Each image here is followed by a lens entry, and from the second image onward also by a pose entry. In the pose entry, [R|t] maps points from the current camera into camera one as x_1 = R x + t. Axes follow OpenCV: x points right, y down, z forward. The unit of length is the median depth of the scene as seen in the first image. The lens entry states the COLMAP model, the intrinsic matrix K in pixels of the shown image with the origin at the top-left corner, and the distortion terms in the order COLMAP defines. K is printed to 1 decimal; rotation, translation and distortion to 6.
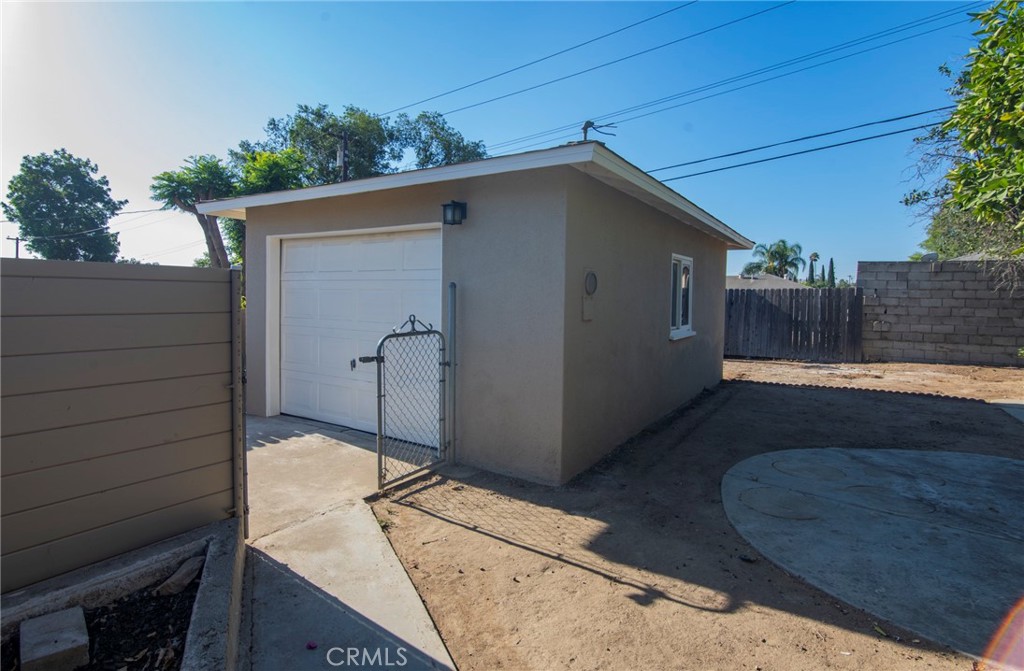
lens RADIAL K [[521.0, 0, 512.0], [0, 521.0, 335.5], [0, 0, 1]] dist [-0.044983, -0.000032]
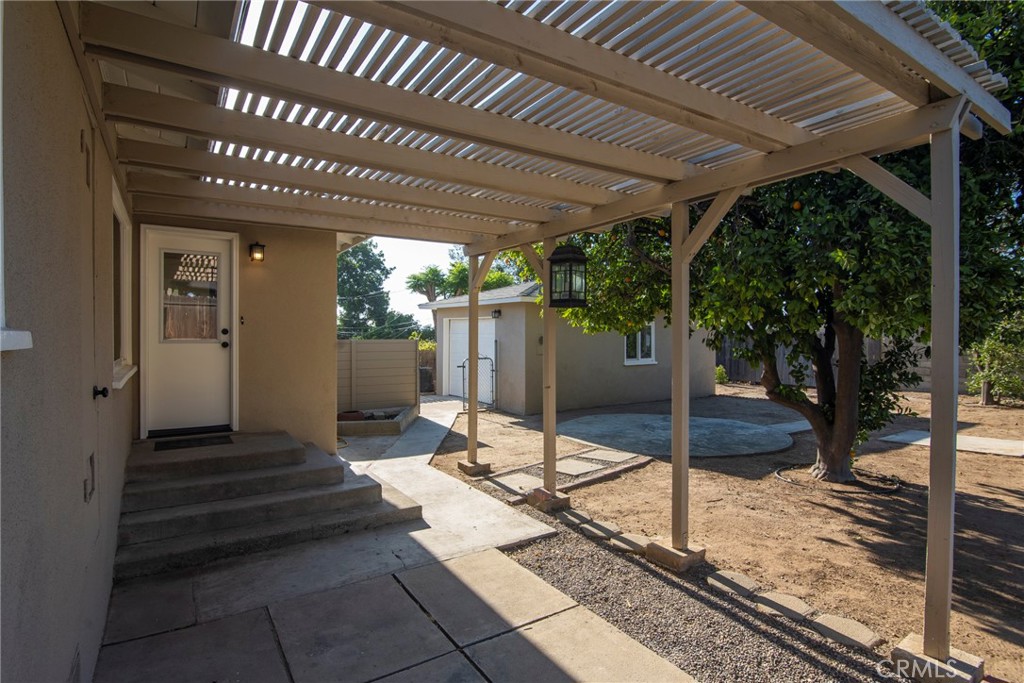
lens RADIAL K [[513.7, 0, 509.5], [0, 513.7, 342.3], [0, 0, 1]] dist [-0.027334, -0.000258]
pose [[0.910837, -0.001988, -0.412761, 0.123873], [-0.021176, 0.998447, -0.051536, 0.005290], [0.412222, 0.055682, 0.909380, -0.163146]]
